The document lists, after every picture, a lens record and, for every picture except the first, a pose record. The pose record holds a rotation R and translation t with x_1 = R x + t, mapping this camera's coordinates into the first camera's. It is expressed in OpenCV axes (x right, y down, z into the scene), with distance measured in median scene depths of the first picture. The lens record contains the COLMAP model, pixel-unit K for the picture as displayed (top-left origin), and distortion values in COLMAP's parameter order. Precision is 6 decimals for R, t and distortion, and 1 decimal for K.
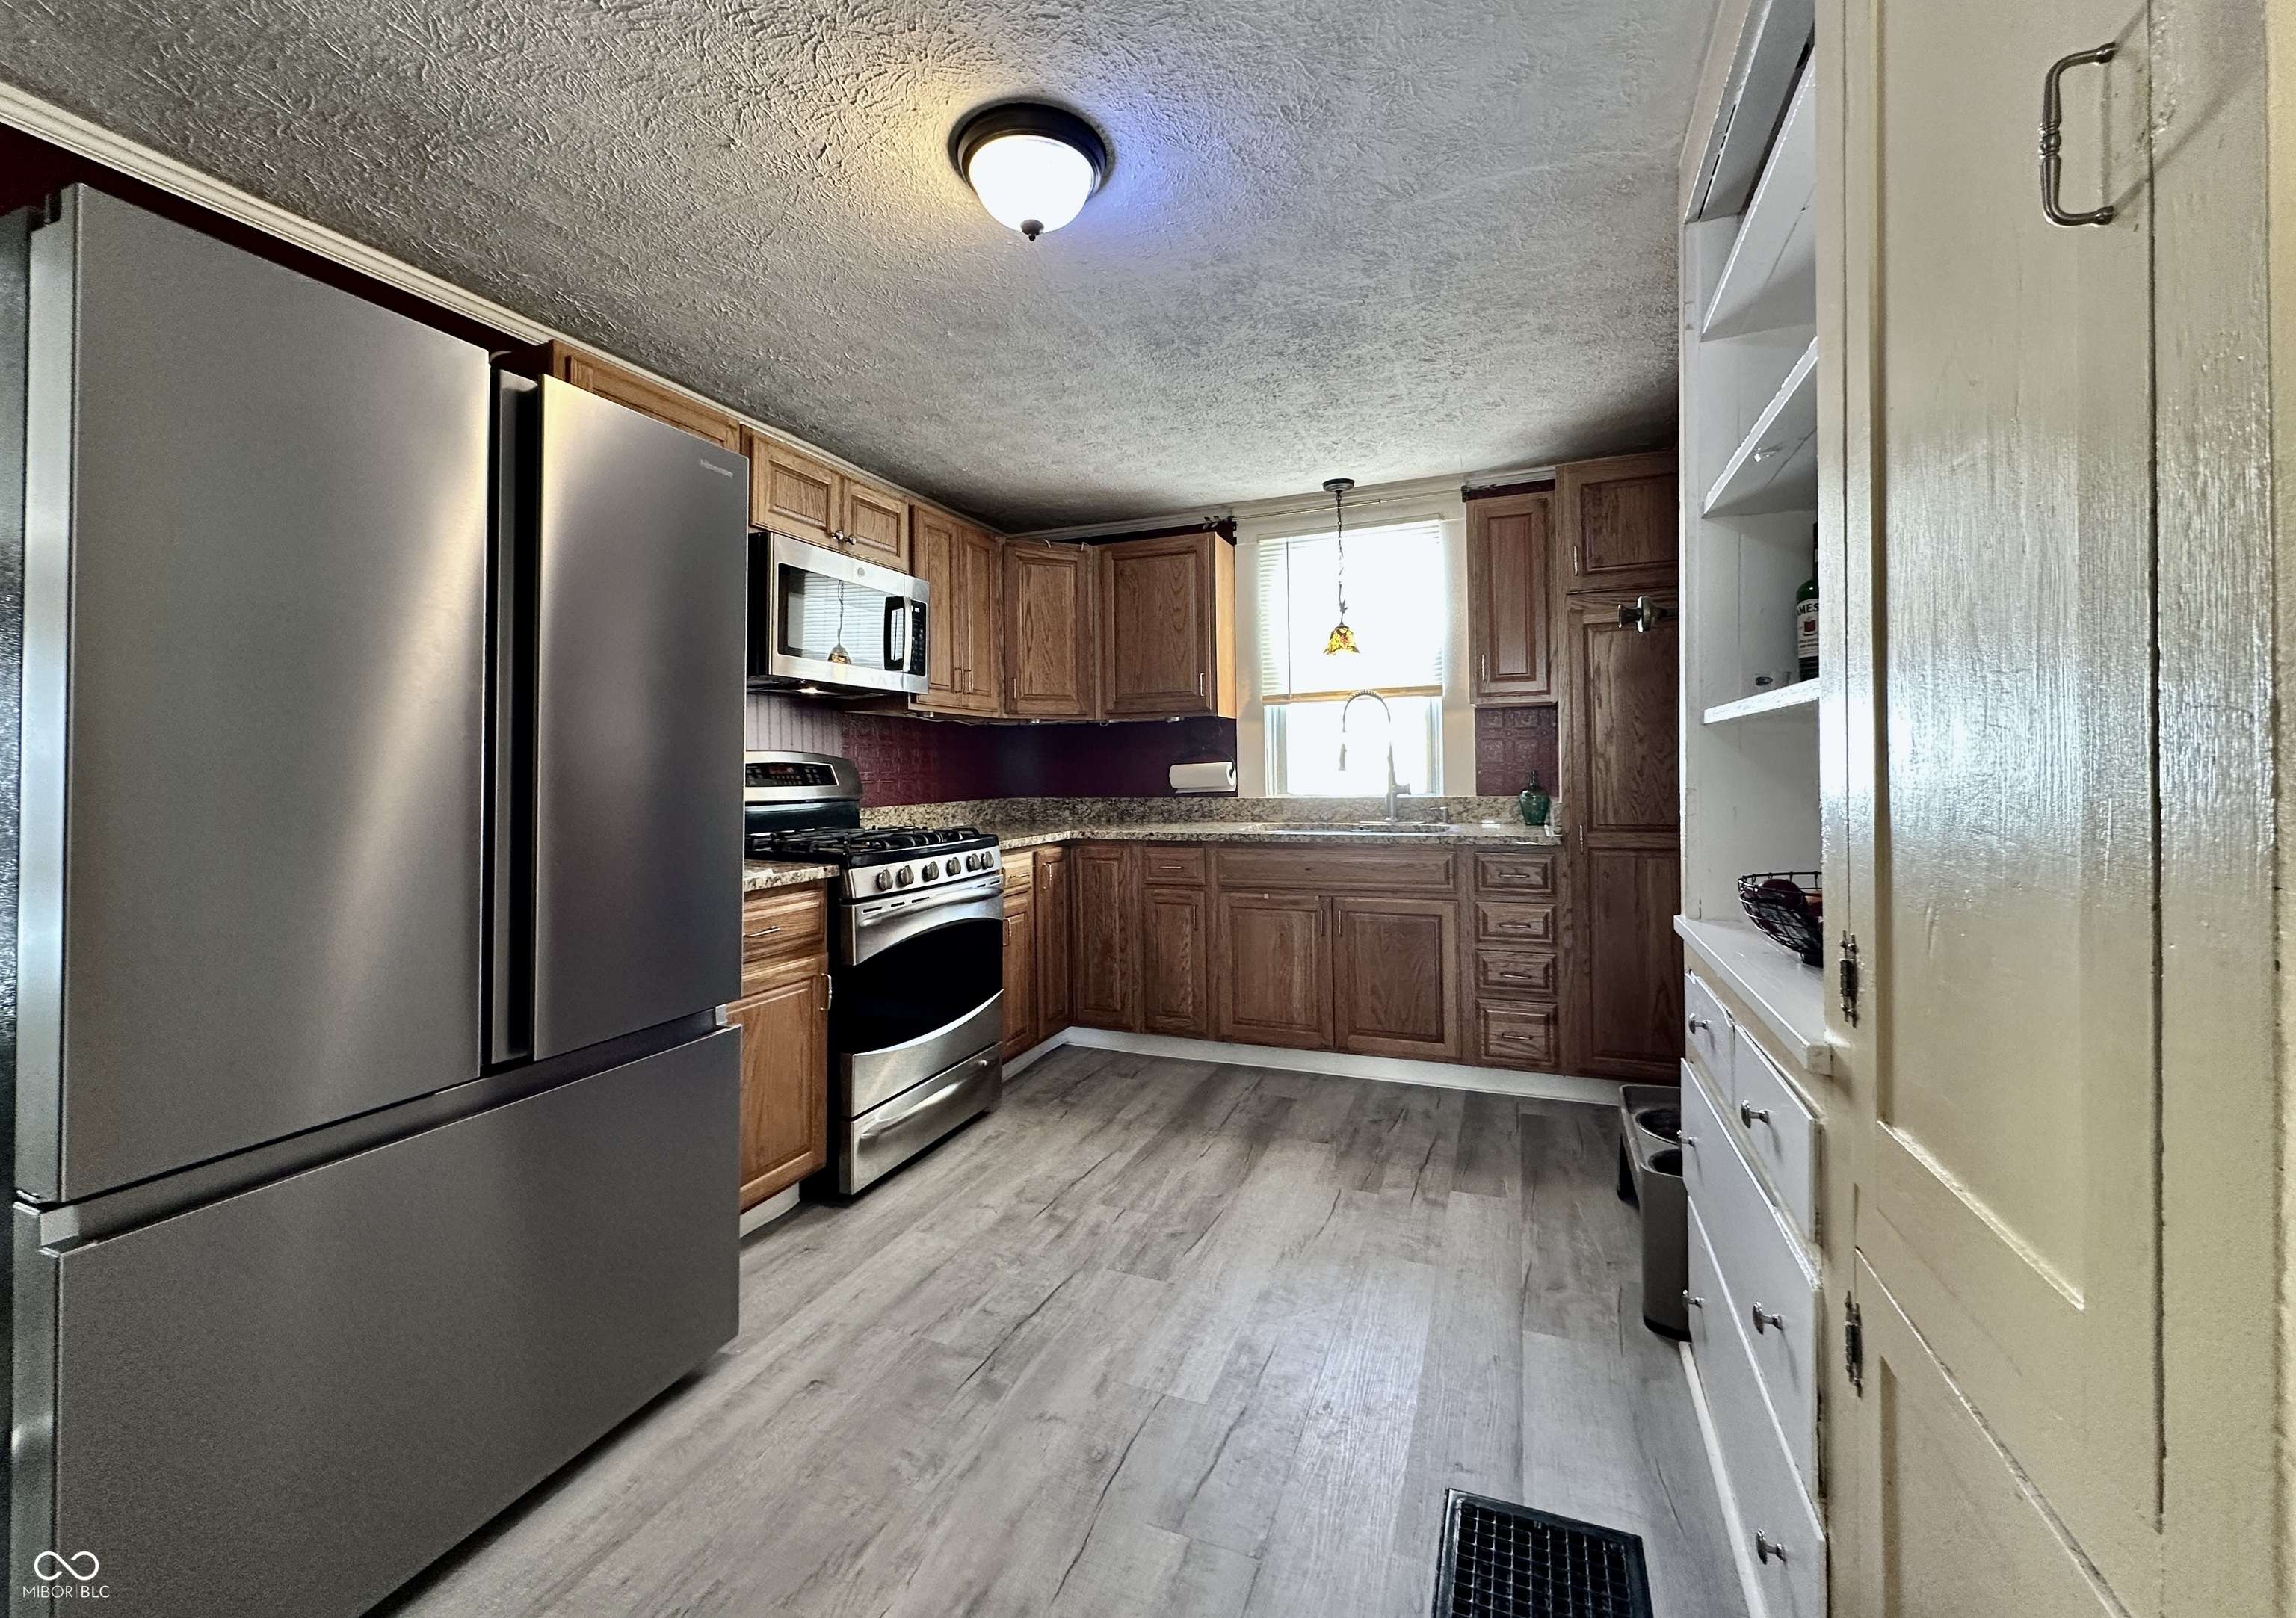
lens RADIAL K [[922.9, 0, 1144.7], [0, 922.9, 757.8], [0, 0, 1]] dist [-0.000034, -0.000009]
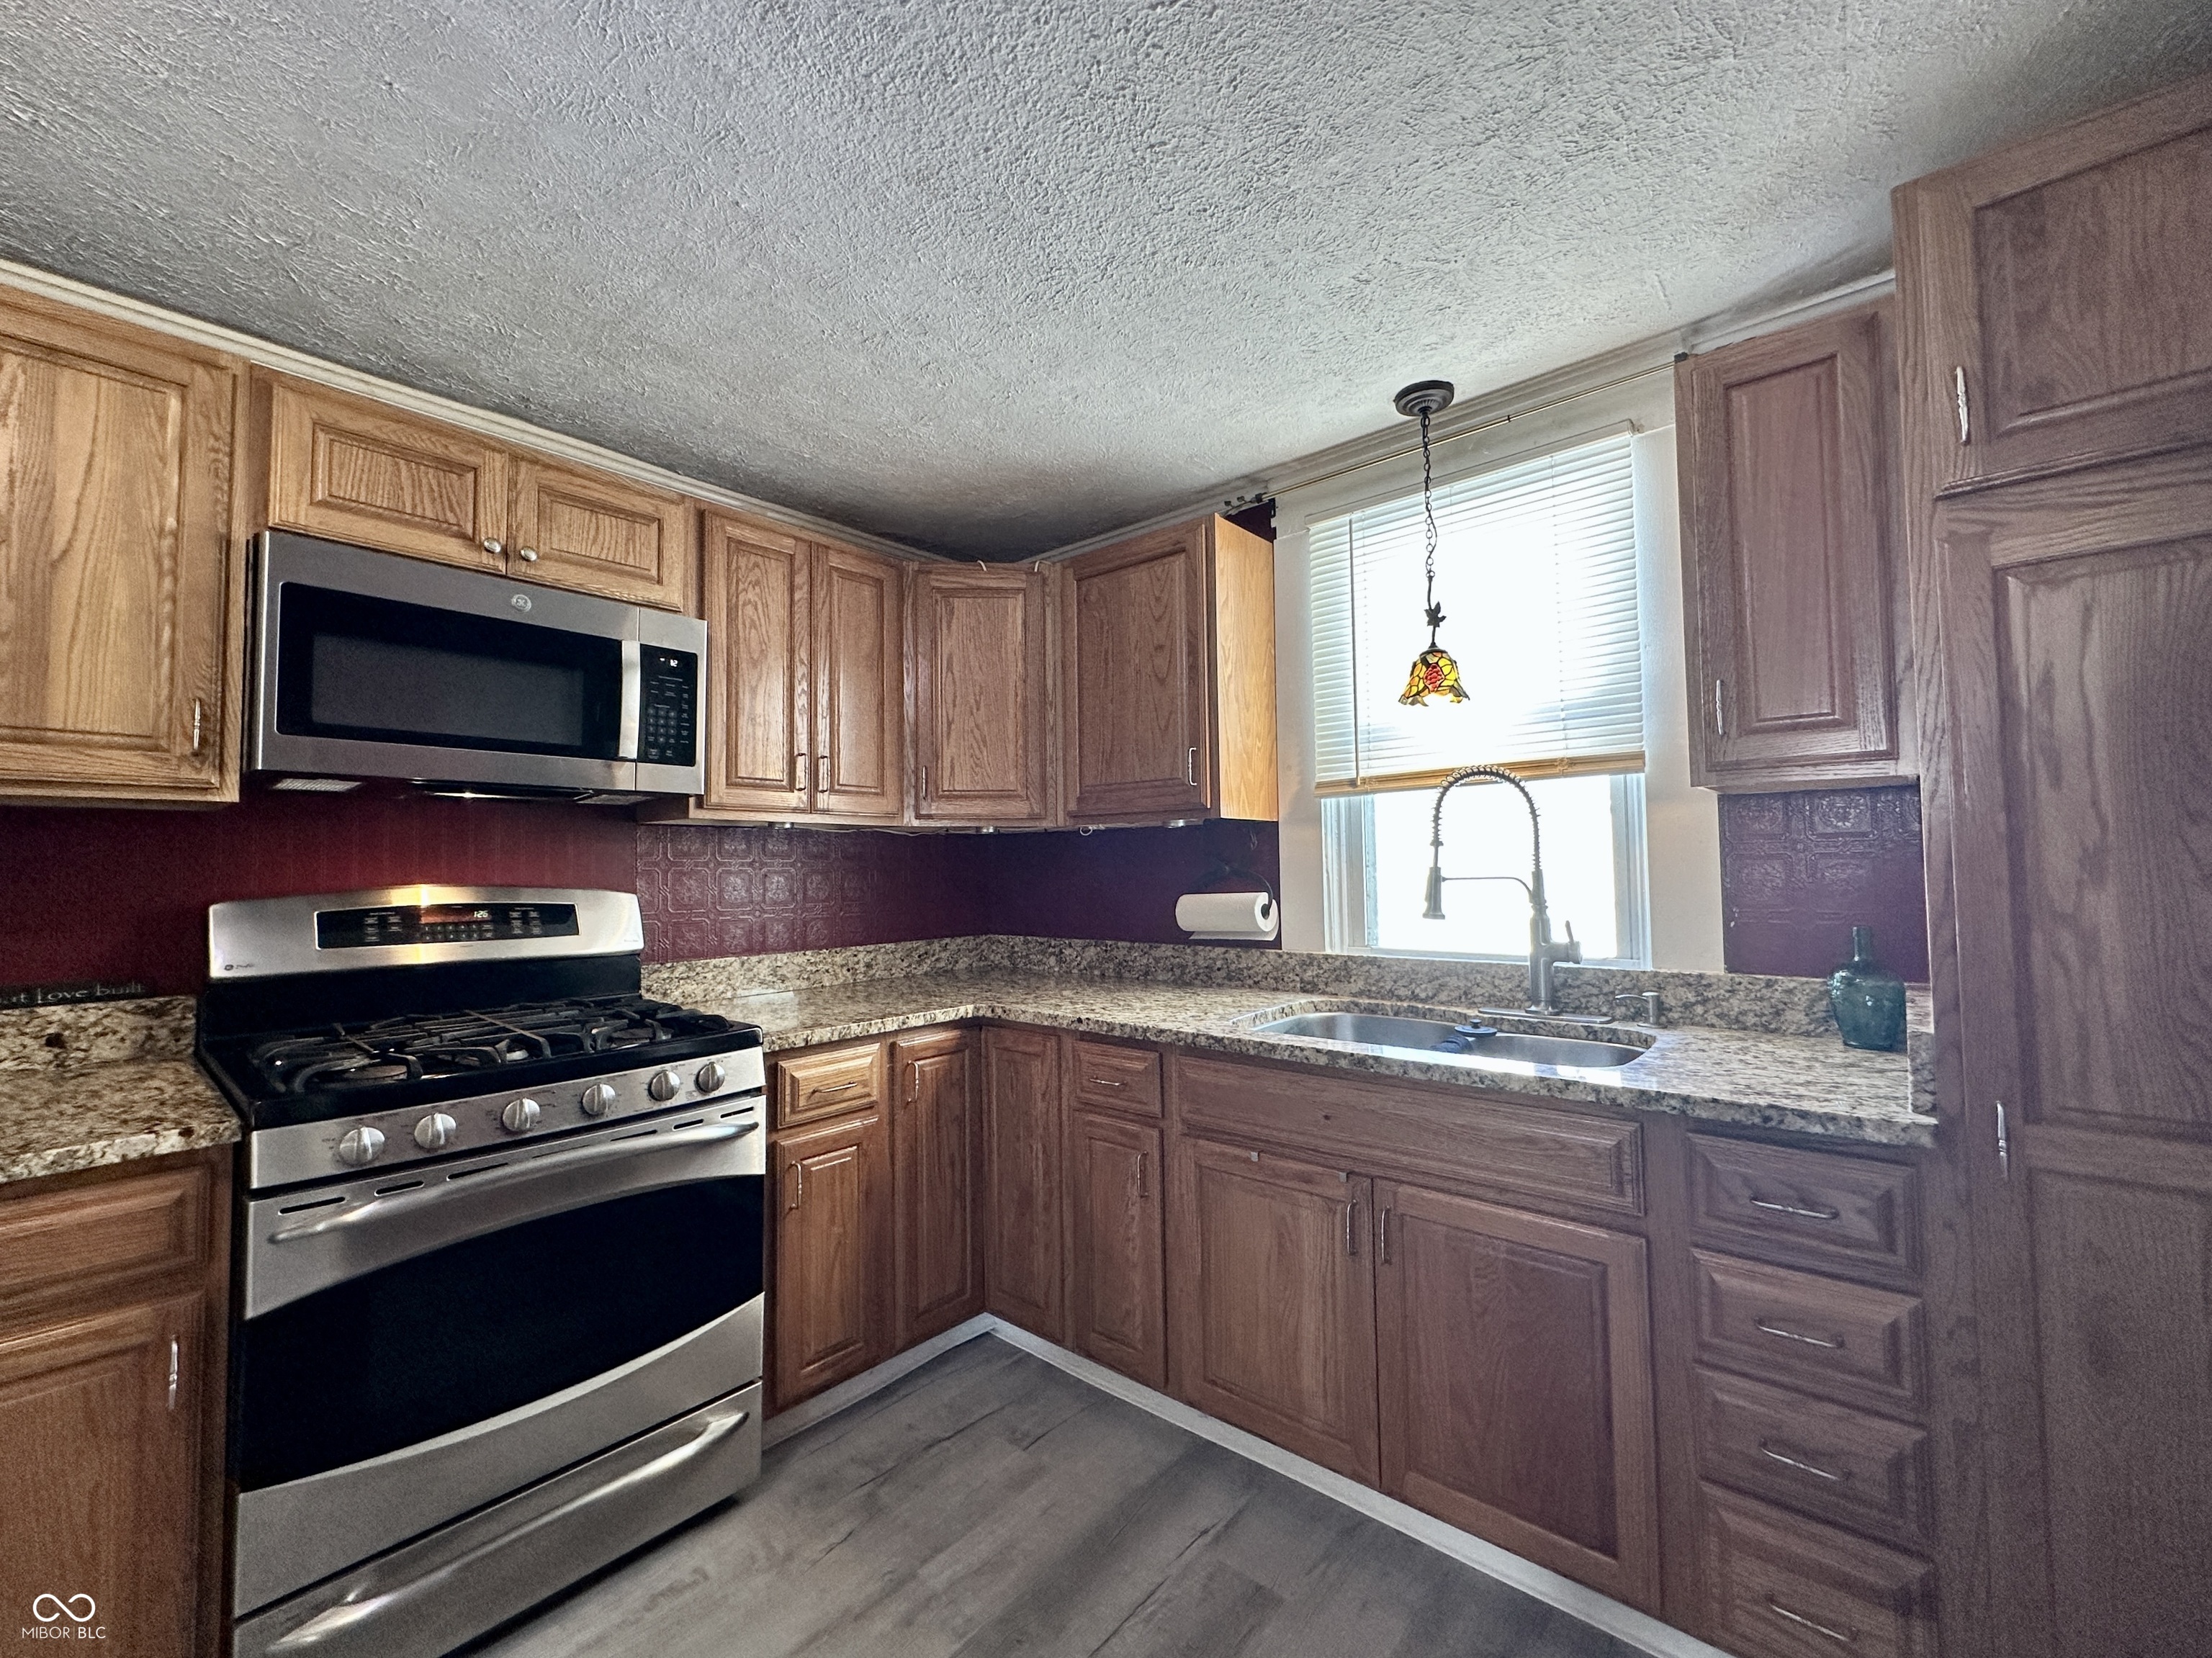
lens RADIAL K [[905.6, 0, 1106.0], [0, 905.6, 829.0], [0, 0, 1]] dist [0.000820, 0.000009]
pose [[0.946298, -0.011990, -0.323073, 0.208810], [0.003791, 0.999655, -0.025995, -0.024694], [0.323273, 0.023374, 0.946017, 0.445101]]
